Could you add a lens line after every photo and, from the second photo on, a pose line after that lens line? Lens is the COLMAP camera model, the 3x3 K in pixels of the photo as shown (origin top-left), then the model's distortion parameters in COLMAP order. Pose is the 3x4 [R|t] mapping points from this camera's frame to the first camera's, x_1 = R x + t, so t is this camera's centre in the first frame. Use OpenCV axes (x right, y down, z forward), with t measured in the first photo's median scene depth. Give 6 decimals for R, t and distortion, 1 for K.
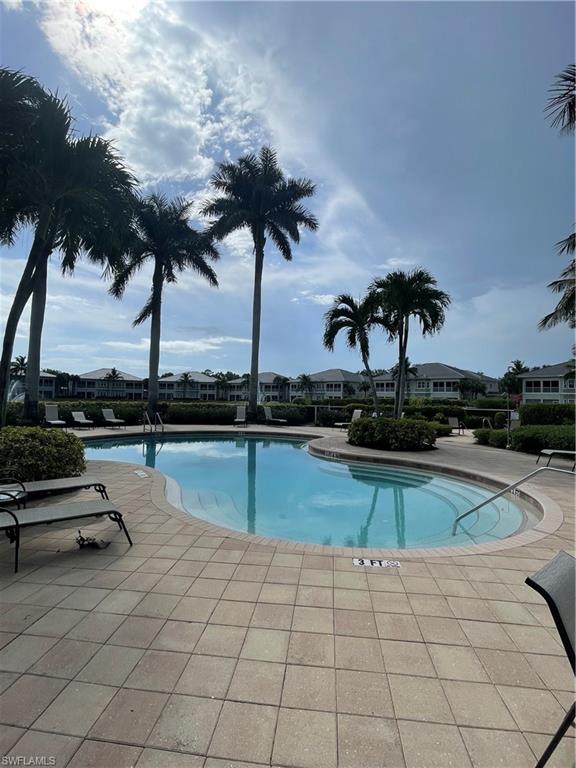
lens RADIAL K [[363.1, 0, 288.3], [0, 363.1, 370.9], [0, 0, 1]] dist [0.000011, -0.000020]
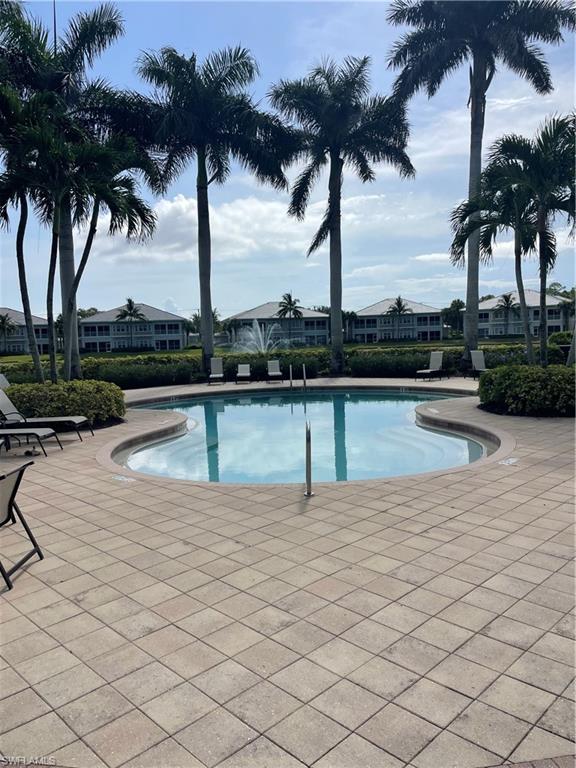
lens RADIAL K [[585.2, 0, 288.0], [0, 585.2, 384.0], [0, 0, 1]] dist [-0.008184, -0.006841]
pose [[0.773324, 0.000749, -0.634011, 0.324270], [0.098872, 0.987622, 0.121764, -0.004459], [0.626254, -0.156849, 0.763678, -0.035913]]
